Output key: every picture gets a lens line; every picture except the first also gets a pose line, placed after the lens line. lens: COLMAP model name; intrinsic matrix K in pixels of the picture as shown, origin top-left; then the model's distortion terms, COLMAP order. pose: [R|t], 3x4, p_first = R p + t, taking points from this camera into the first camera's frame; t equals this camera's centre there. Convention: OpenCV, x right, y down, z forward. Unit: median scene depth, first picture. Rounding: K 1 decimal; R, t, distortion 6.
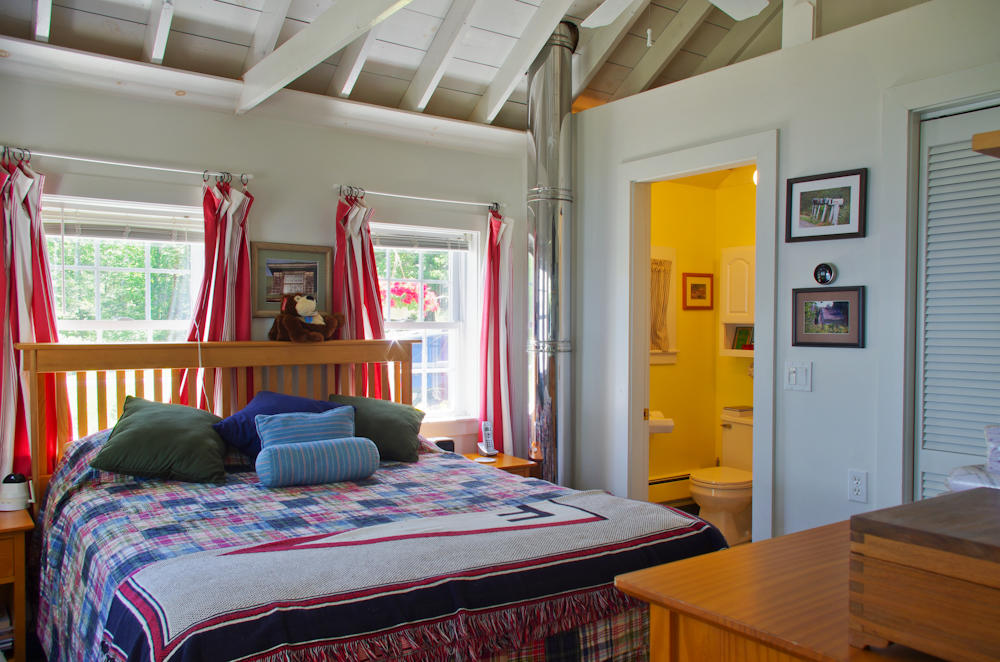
lens RADIAL K [[794.0, 0, 496.2], [0, 794.0, 335.9], [0, 0, 1]] dist [-0.008178, -0.001848]
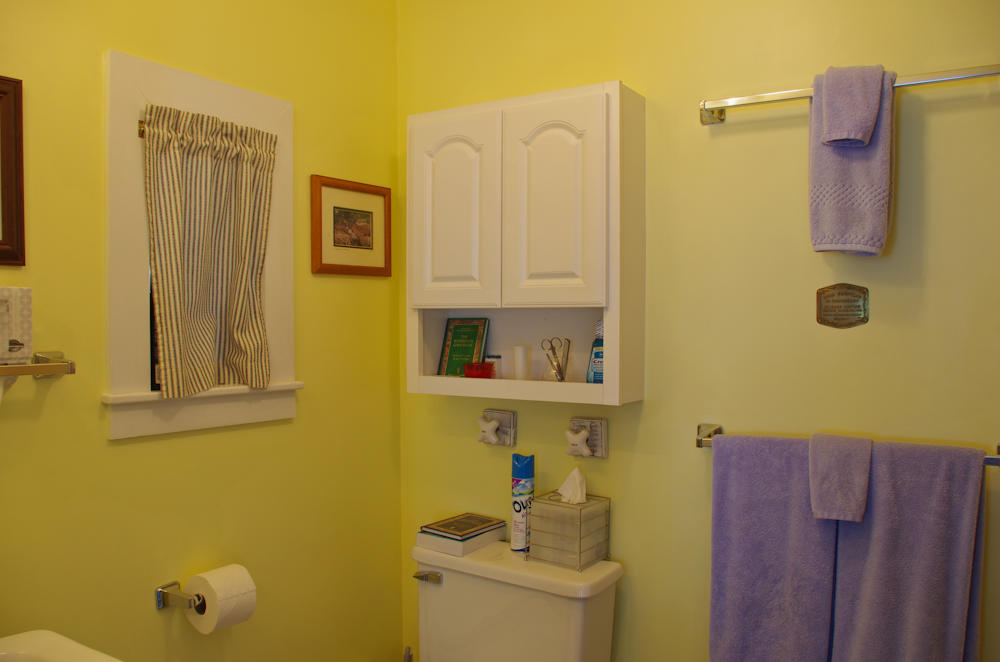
lens RADIAL K [[794.0, 0, 498.5], [0, 794.0, 331.5], [0, 0, 1]] dist [-0.008178, -0.001848]
pose [[0.925678, -0.007958, 0.378230, 0.174951], [0.013590, 0.999833, -0.012222, 0.000261], [-0.378069, 0.016454, 0.925631, 0.620509]]
